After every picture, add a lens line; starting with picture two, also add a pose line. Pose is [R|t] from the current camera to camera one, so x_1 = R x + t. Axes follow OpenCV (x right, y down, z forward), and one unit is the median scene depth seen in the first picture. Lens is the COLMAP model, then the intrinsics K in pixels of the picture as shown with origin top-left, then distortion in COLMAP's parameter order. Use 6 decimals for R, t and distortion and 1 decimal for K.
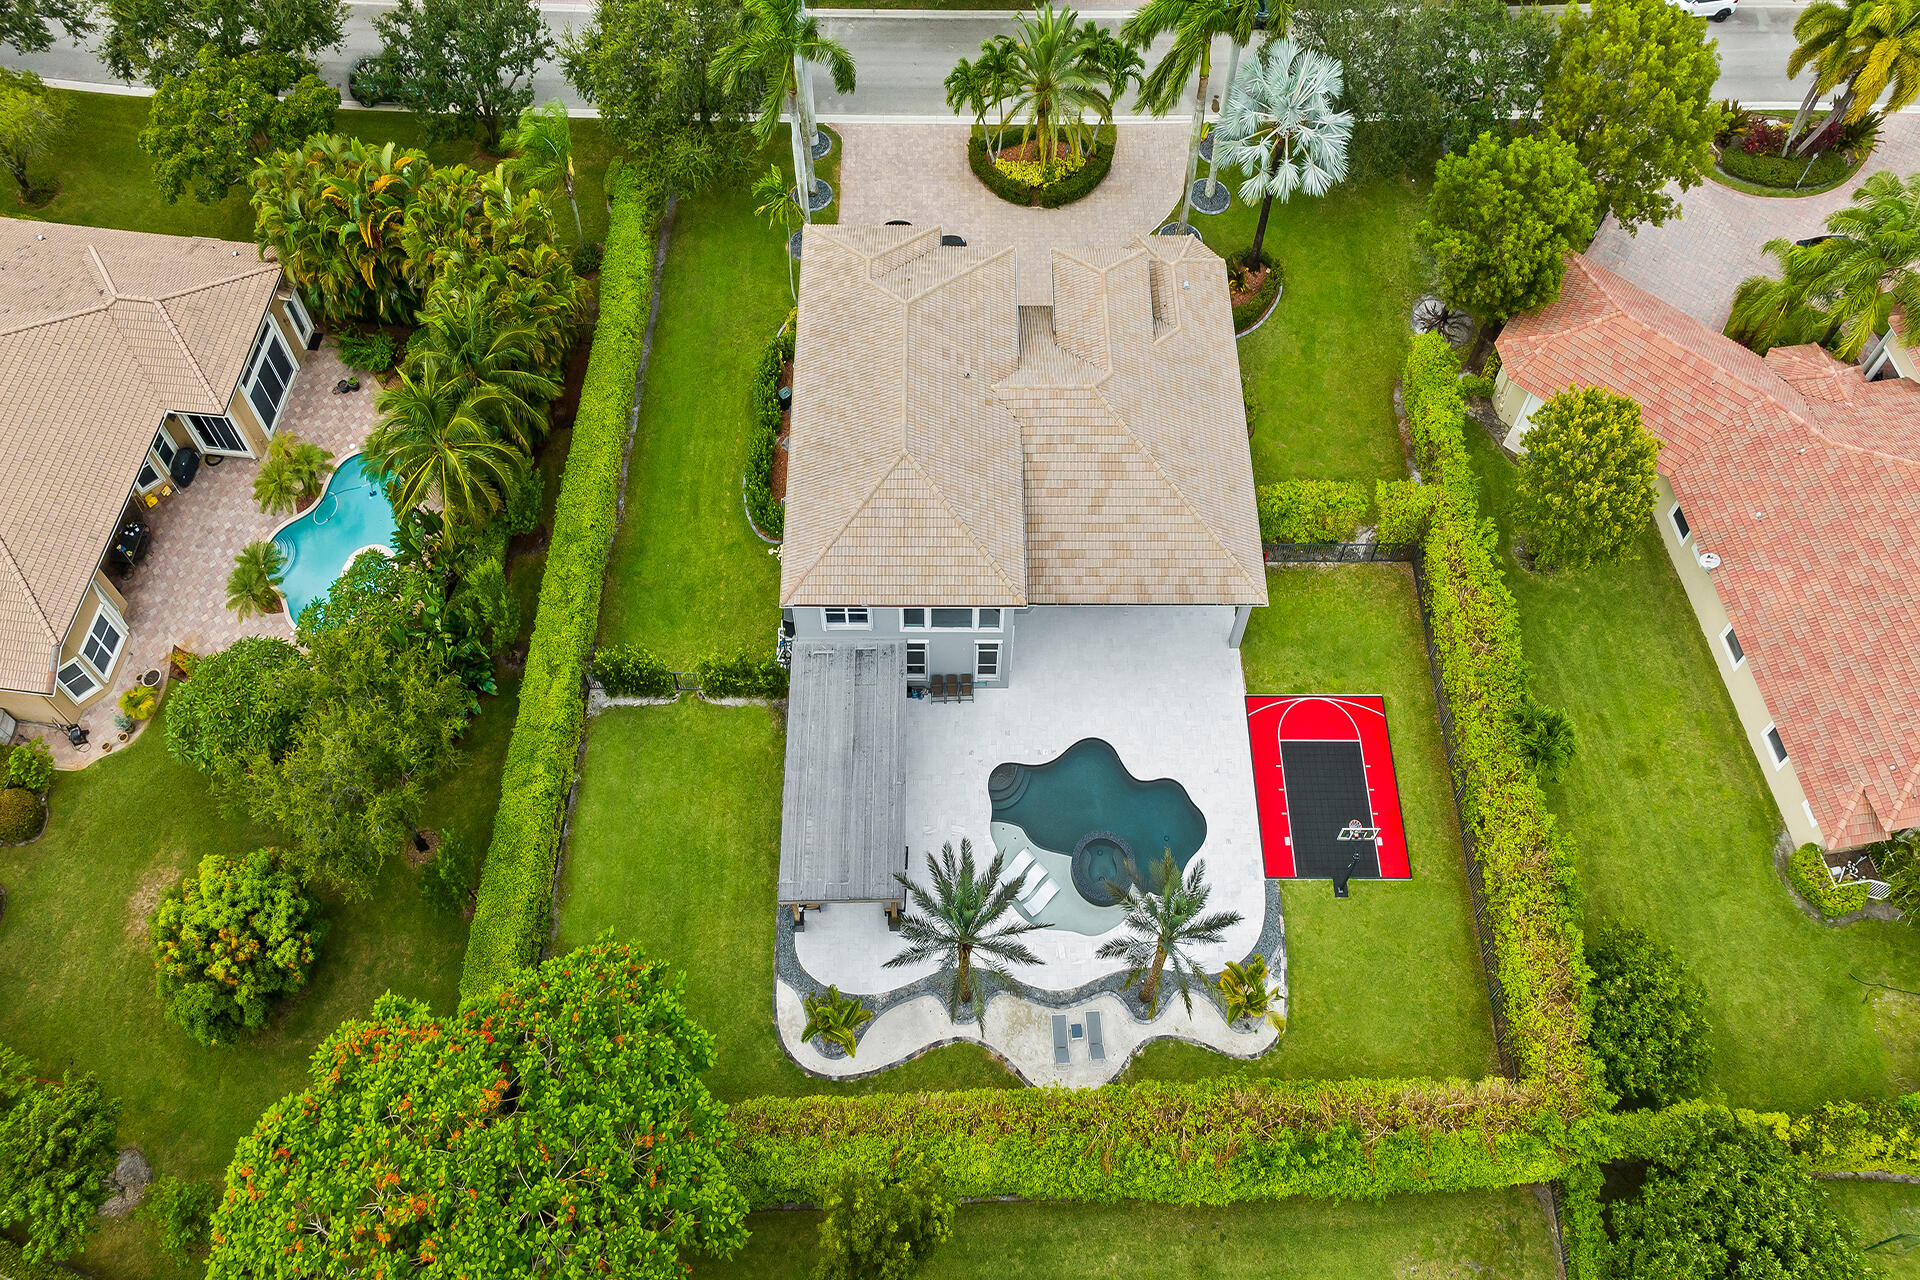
lens RADIAL K [[1600.6, 0, 967.1], [0, 1600.6, 601.7], [0, 0, 1]] dist [-0.021042, 0.006440]
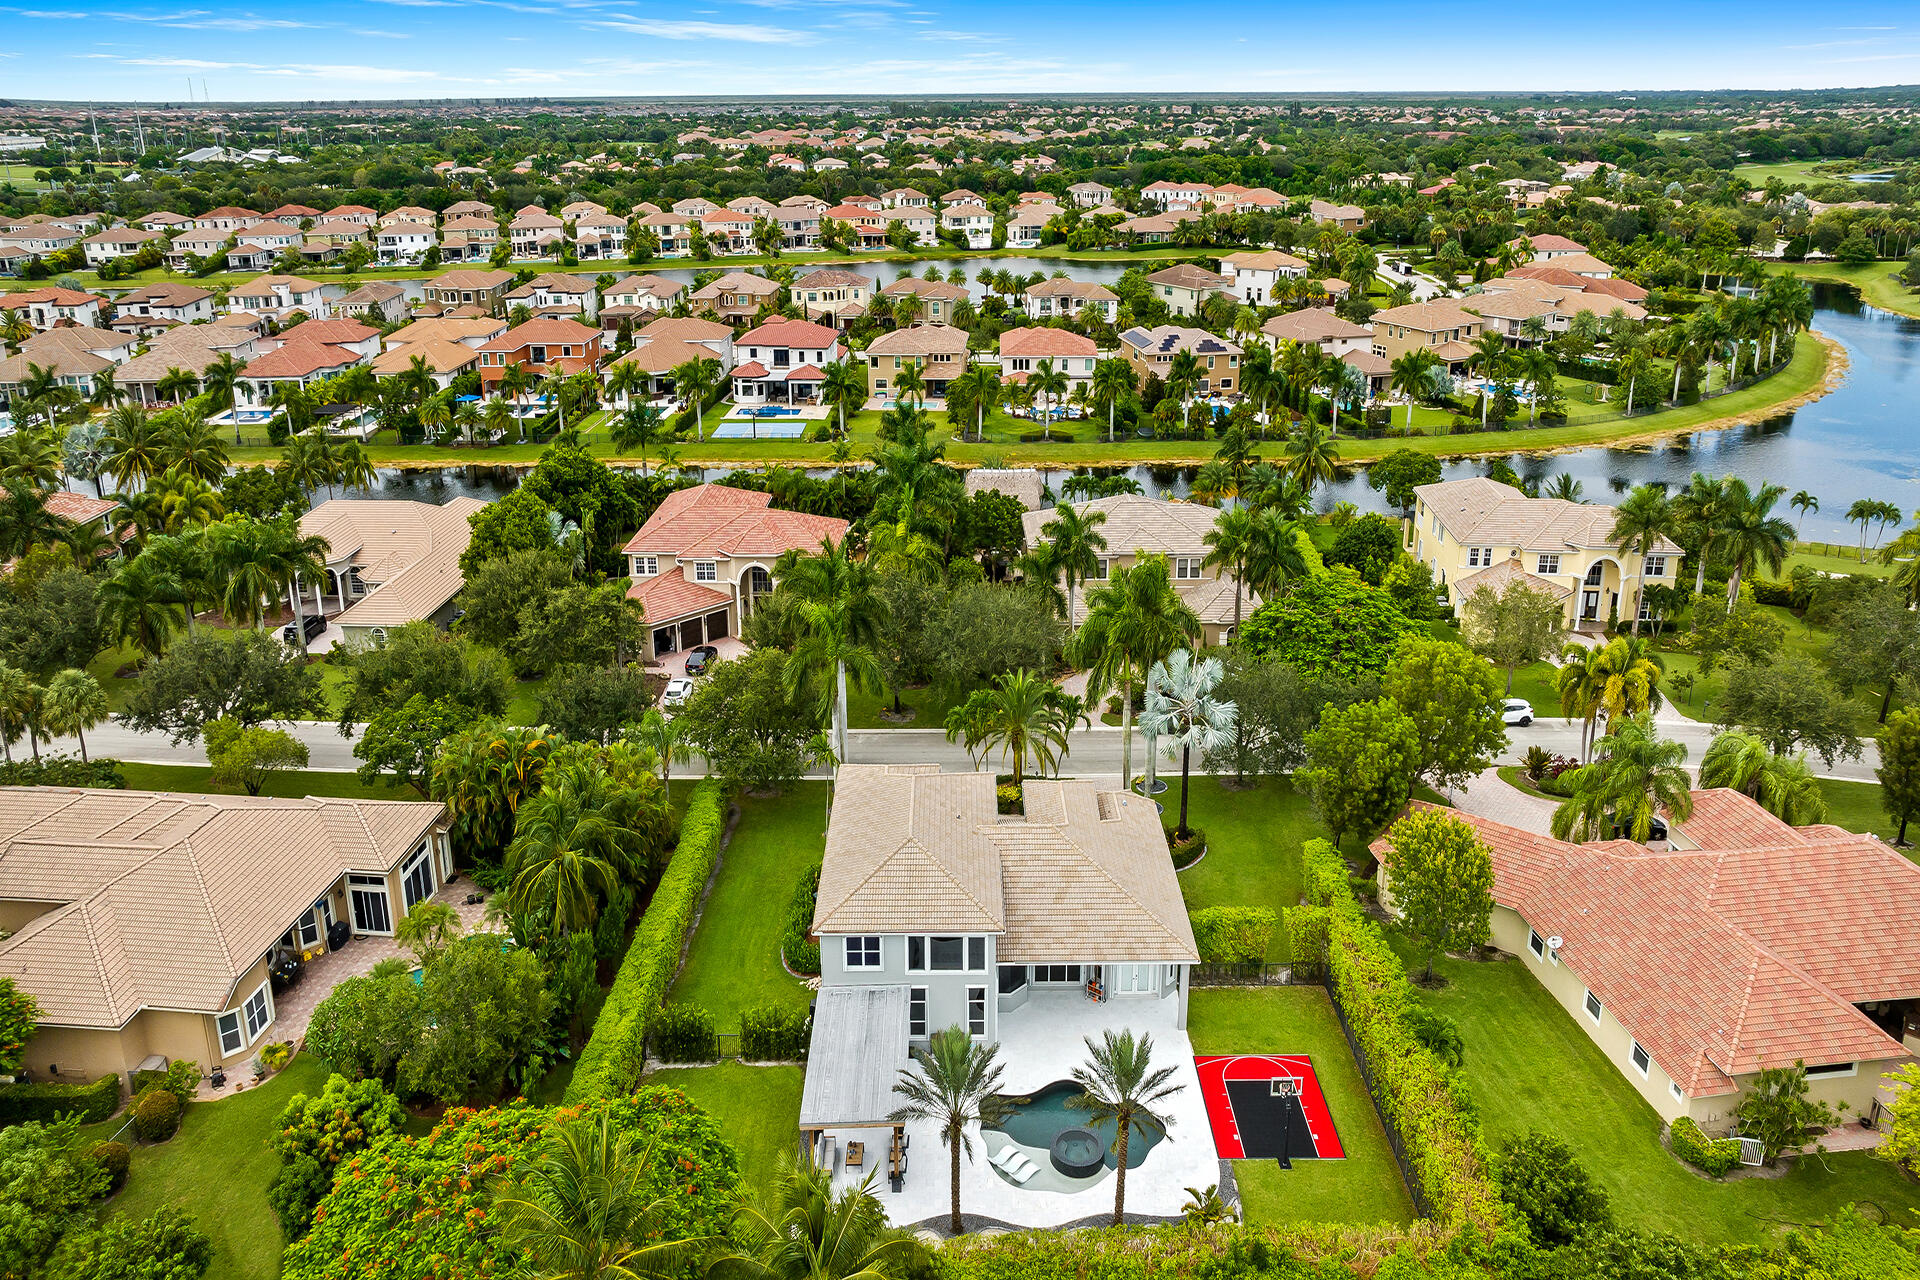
lens RADIAL K [[1600.6, 0, 967.1], [0, 1600.6, 601.7], [0, 0, 1]] dist [-0.021042, 0.006440]
pose [[0.999853, -0.016581, -0.004296, 0.015990], [0.009862, 0.762378, -0.647057, 0.588533], [0.014004, 0.646920, 0.762430, -0.136153]]
